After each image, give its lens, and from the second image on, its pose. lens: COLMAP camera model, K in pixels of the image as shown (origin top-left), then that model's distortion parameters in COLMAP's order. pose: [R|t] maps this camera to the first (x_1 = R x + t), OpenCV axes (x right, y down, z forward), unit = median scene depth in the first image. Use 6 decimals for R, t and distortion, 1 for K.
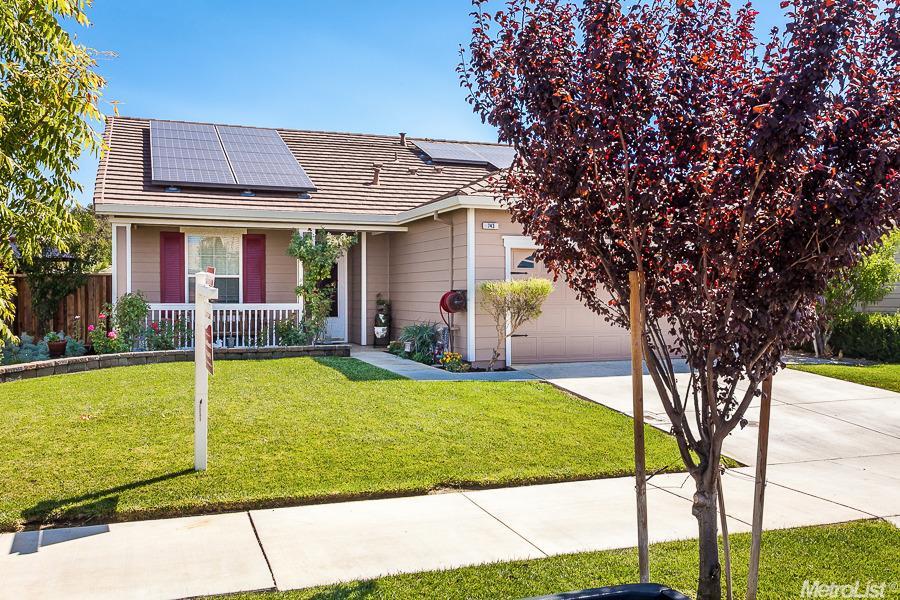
lens RADIAL K [[798.5, 0, 450.2], [0, 798.5, 298.9], [0, 0, 1]] dist [0.004024, 0.002726]
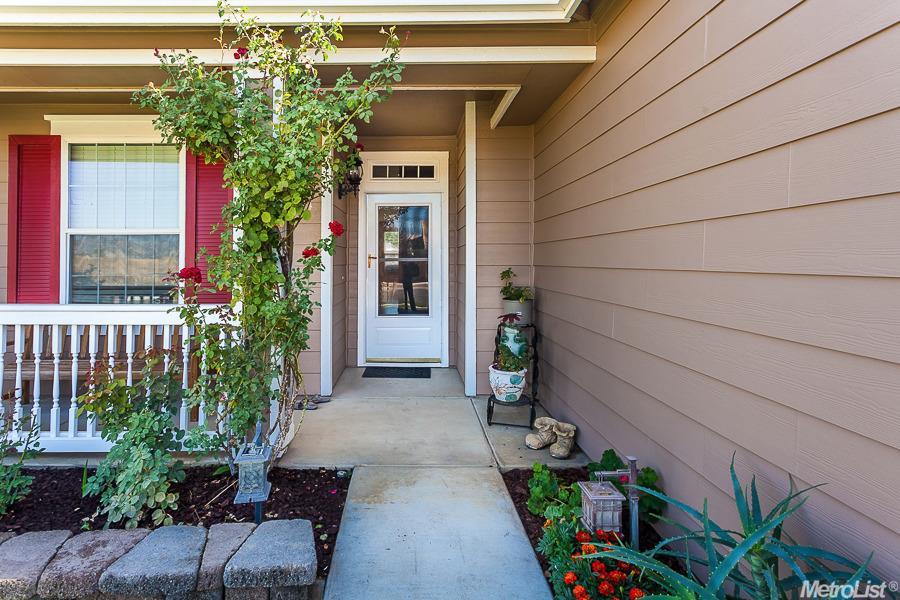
lens RADIAL K [[454.9, 0, 420.3], [0, 454.9, 259.4], [0, 0, 1]] dist [-0.000474, -0.000100]
pose [[0.940574, -0.005368, -0.339546, -0.058597], [0.000502, 0.999896, -0.014416, -0.009492], [0.339588, 0.013389, 0.940479, 0.843581]]
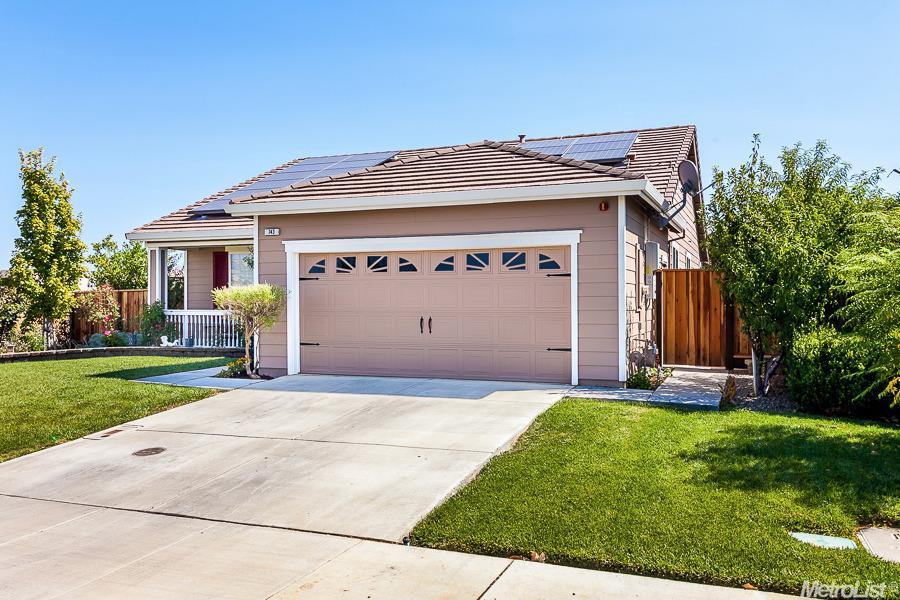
lens RADIAL K [[772.5, 0, 448.1], [0, 772.5, 299.8], [0, 0, 1]] dist [-0.002390, 0.000503]
pose [[0.737729, -0.005908, -0.675071, 0.714165], [-0.002076, 0.999937, -0.011021, 0.002557], [0.675094, 0.009532, 0.737670, 0.364813]]
